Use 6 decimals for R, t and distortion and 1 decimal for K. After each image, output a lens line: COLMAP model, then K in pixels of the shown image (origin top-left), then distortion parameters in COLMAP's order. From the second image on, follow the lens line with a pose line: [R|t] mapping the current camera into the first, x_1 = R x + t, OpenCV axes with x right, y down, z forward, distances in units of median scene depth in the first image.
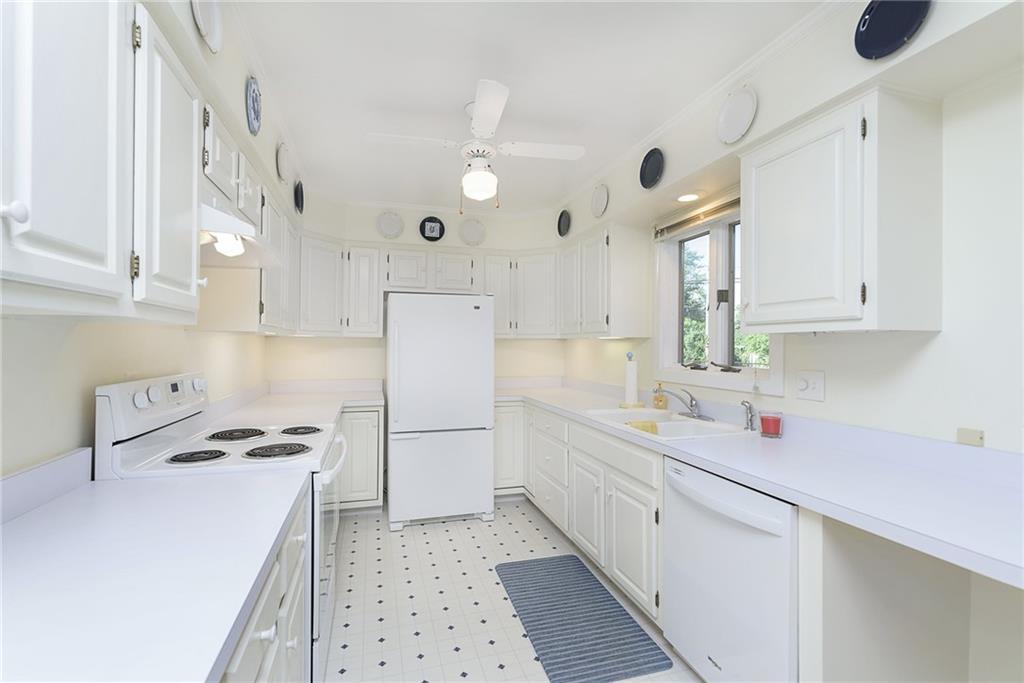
lens RADIAL K [[446.7, 0, 507.4], [0, 446.7, 341.7], [0, 0, 1]] dist [0.002187, -0.000108]
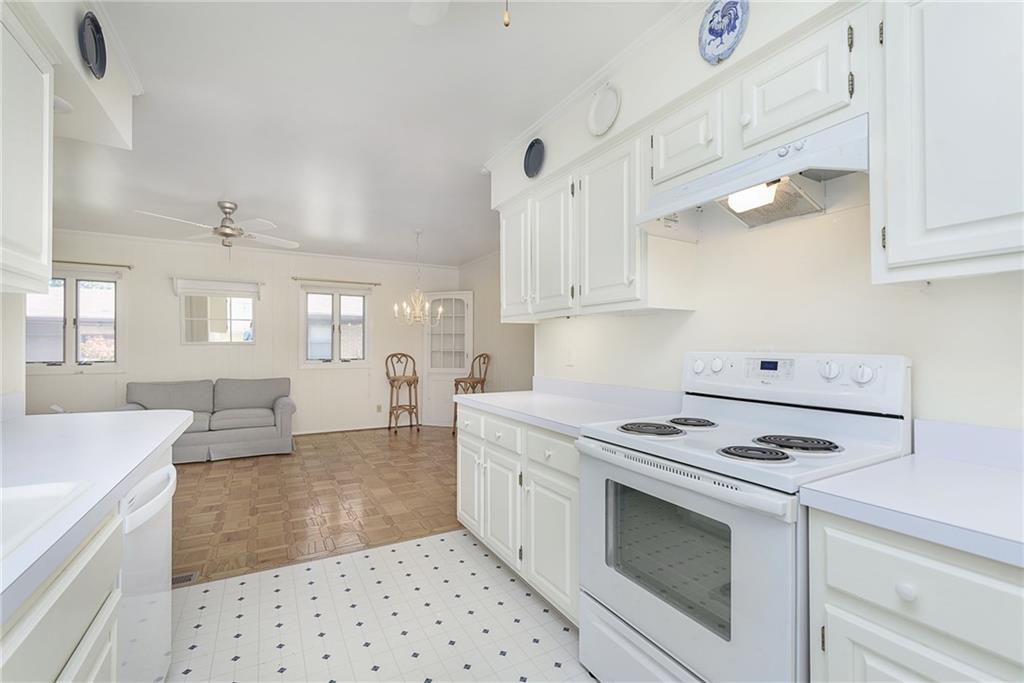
lens RADIAL K [[446.7, 0, 507.4], [0, 446.7, 344.0], [0, 0, 1]] dist [0.002187, -0.000108]
pose [[-0.977028, -0.011637, -0.212793, -0.004322], [-0.008263, 0.999826, -0.016741, 0.043373], [0.212951, -0.014598, -0.976954, 0.994154]]
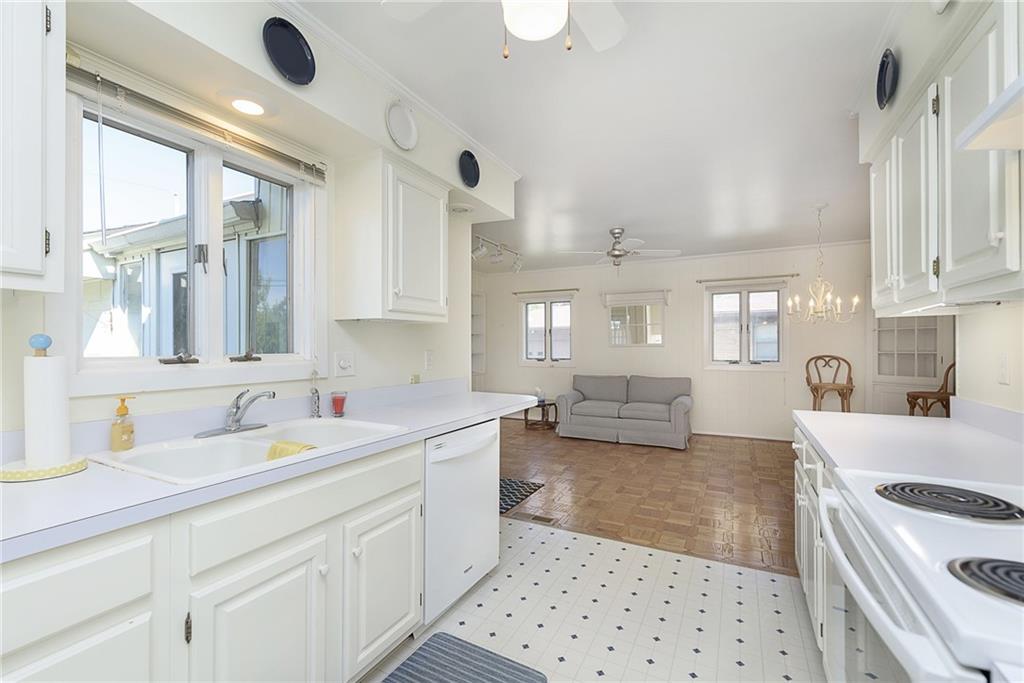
lens RADIAL K [[446.7, 0, 499.6], [0, 446.7, 347.7], [0, 0, 1]] dist [0.002187, -0.000108]
pose [[-0.710373, -0.007614, 0.703784, -0.270261], [-0.007055, 0.999968, 0.003698, 0.029229], [-0.703790, -0.002339, -0.710404, 0.950655]]
